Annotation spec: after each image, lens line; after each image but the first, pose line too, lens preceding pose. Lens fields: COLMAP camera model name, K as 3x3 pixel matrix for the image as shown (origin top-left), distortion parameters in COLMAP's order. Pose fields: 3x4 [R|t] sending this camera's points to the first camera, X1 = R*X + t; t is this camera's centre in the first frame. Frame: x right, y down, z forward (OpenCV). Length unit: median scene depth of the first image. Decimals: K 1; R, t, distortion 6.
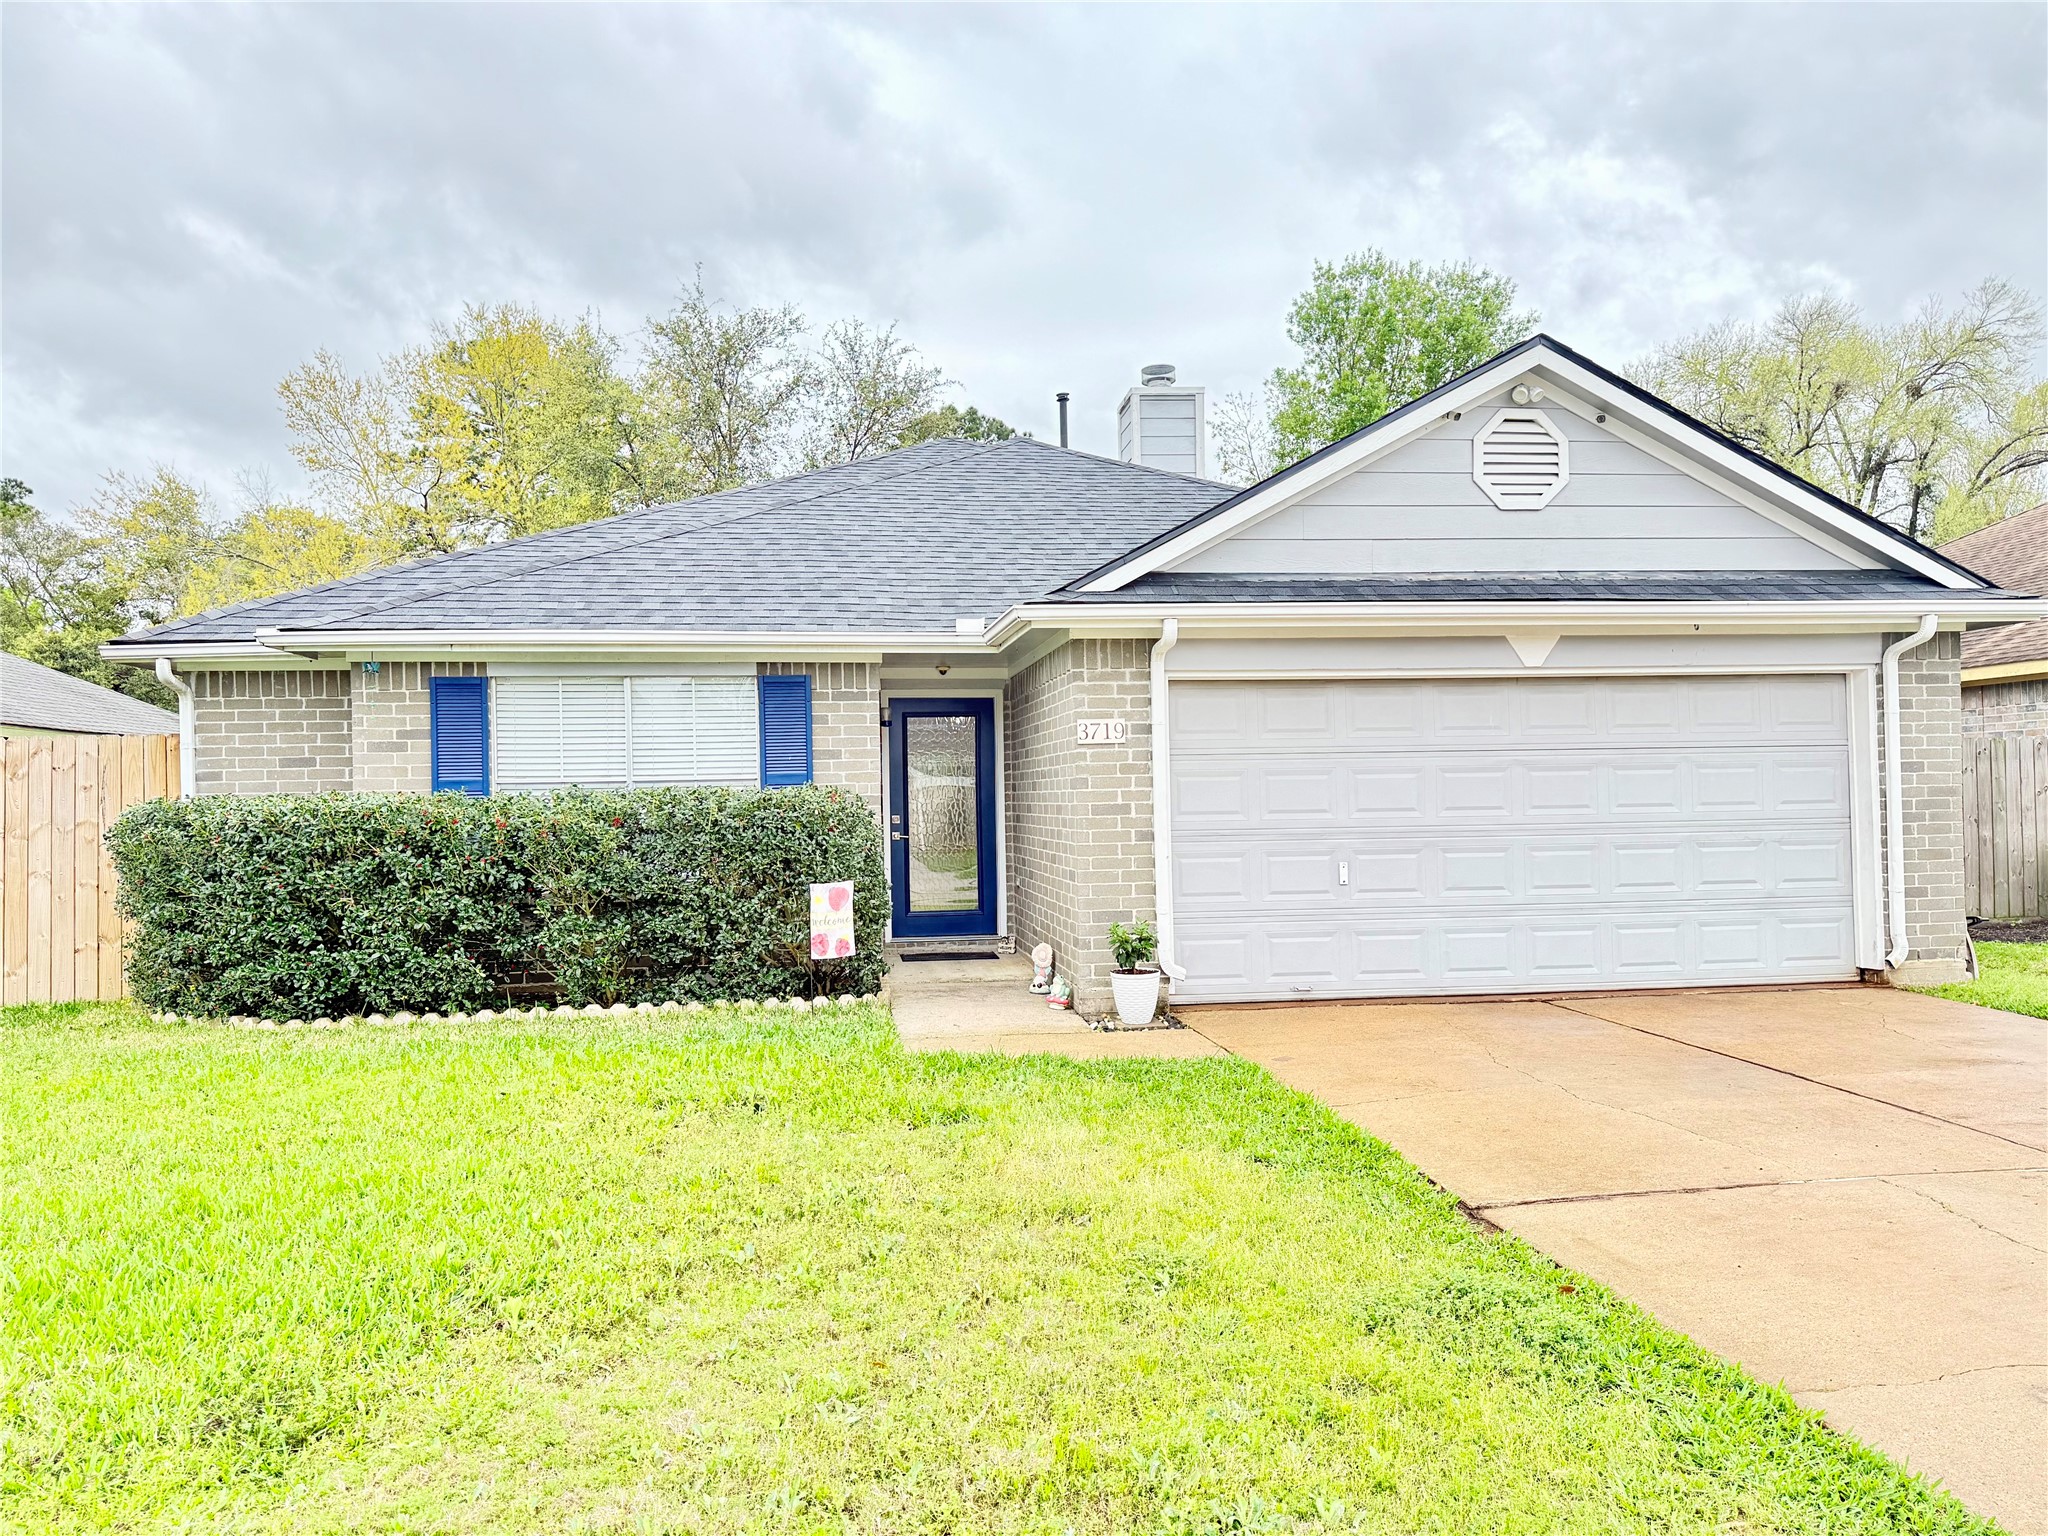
lens RADIAL K [[1436.6, 0, 1018.7], [0, 1436.6, 779.7], [0, 0, 1]] dist [0.072126, -0.067010]
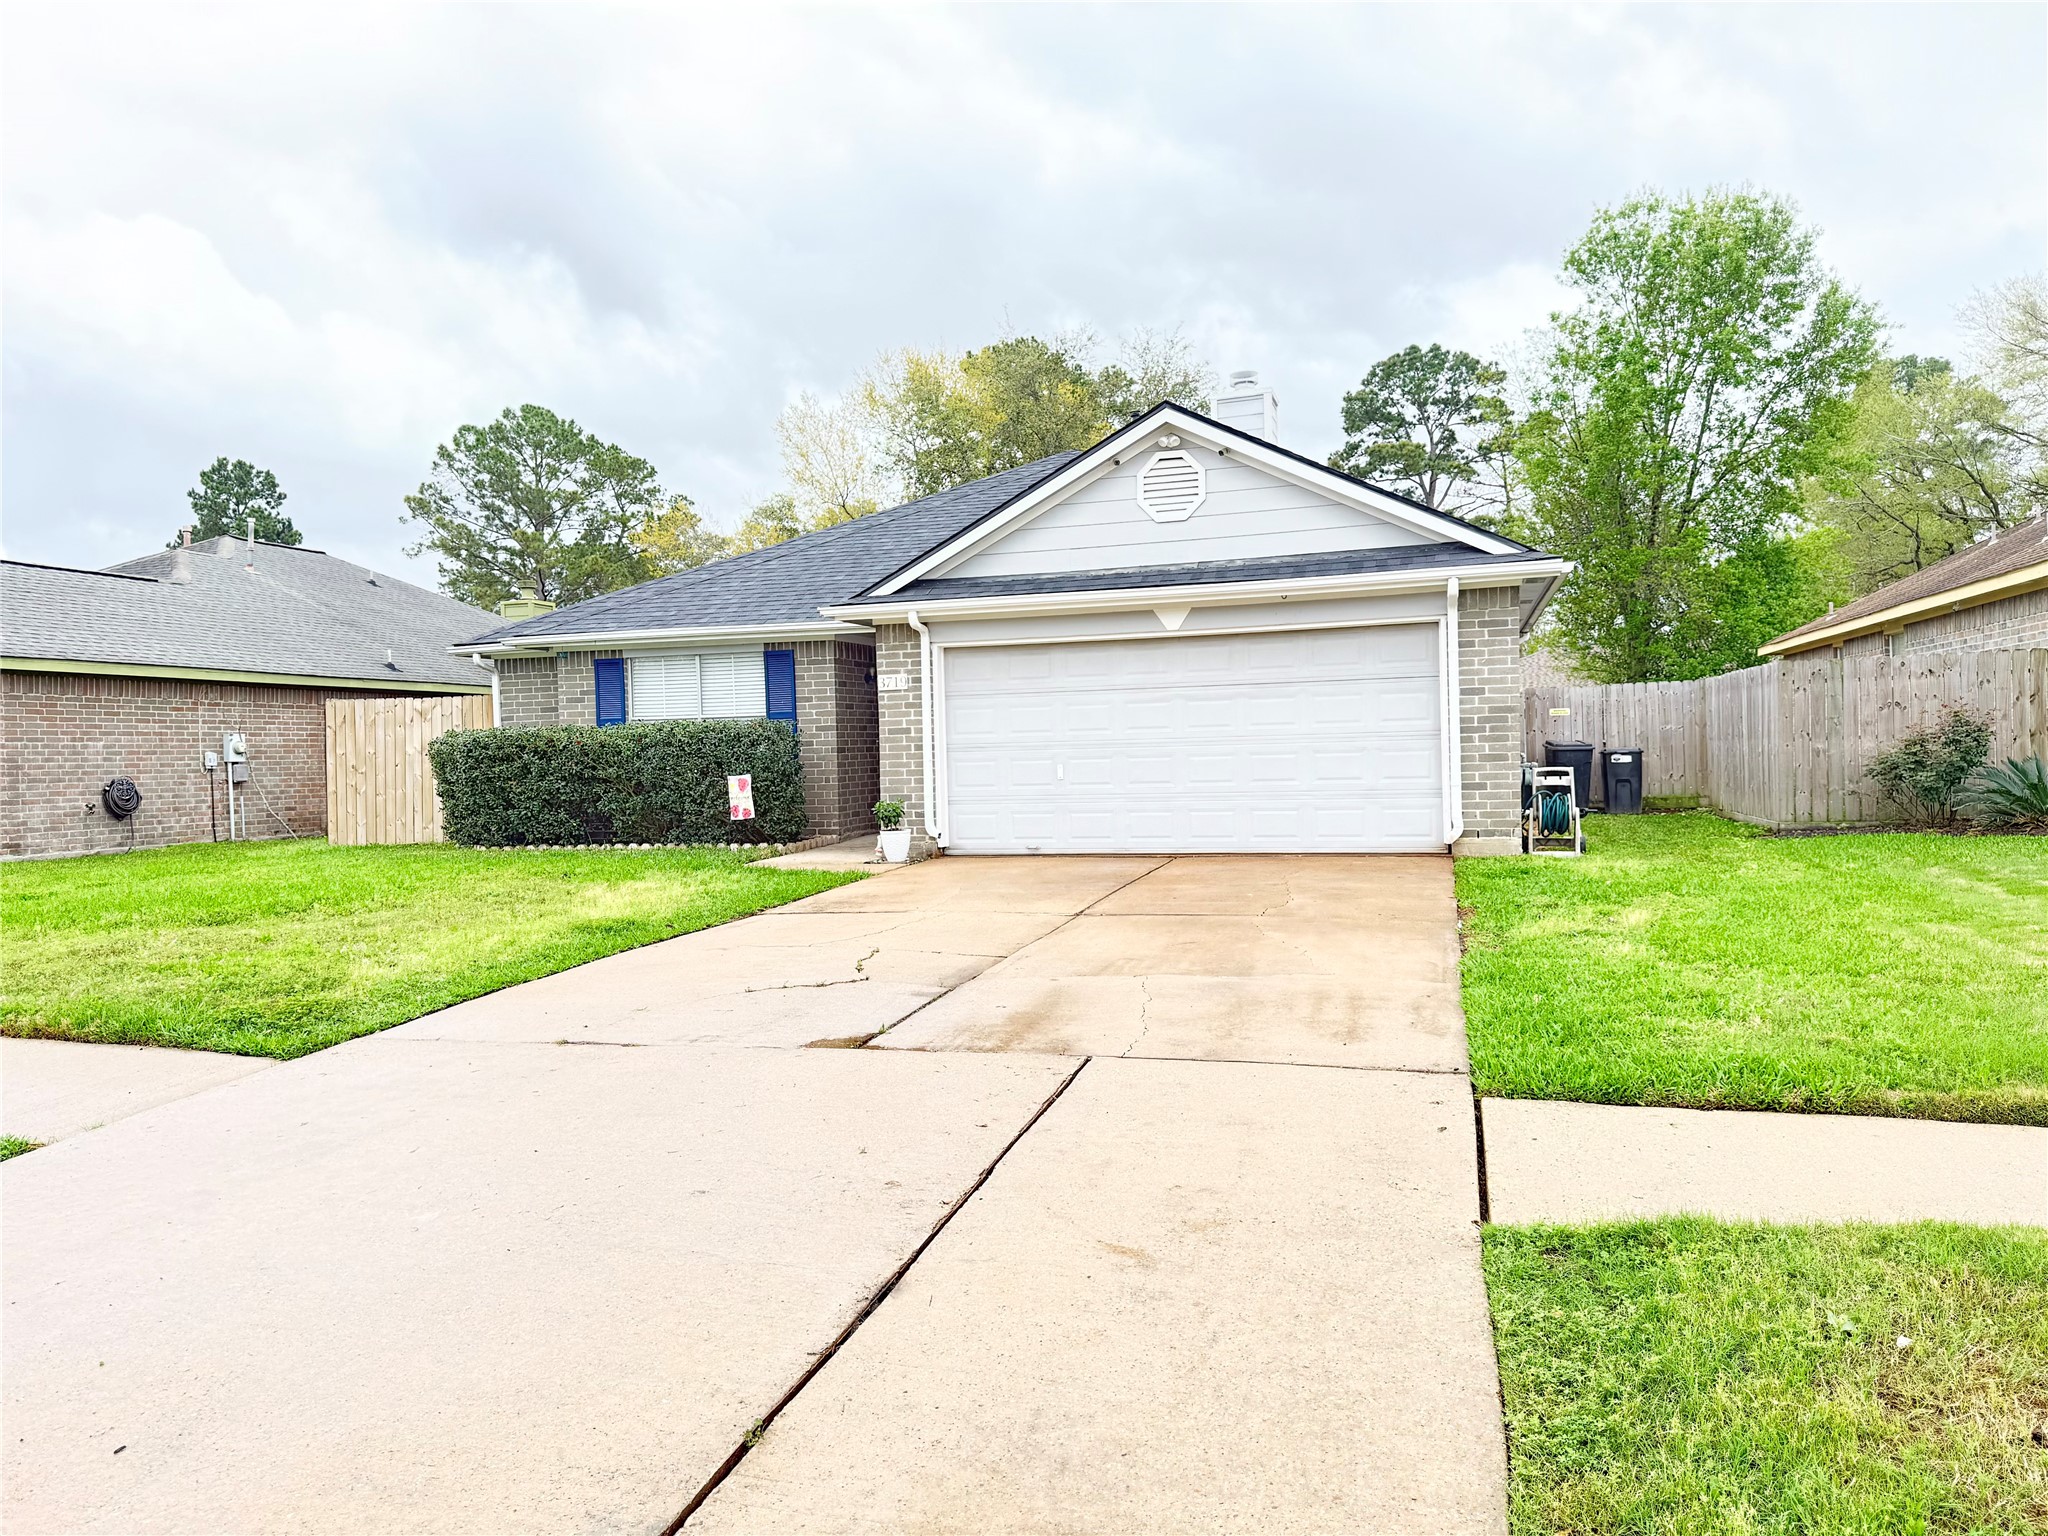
lens RADIAL K [[1436.6, 0, 1013.4], [0, 1436.6, 759.2], [0, 0, 1]] dist [0.072126, -0.067010]
pose [[0.908920, -0.003414, -0.416957, 0.794312], [0.015747, 0.999534, 0.026142, 0.011622], [0.416674, -0.030326, 0.908550, -0.376716]]
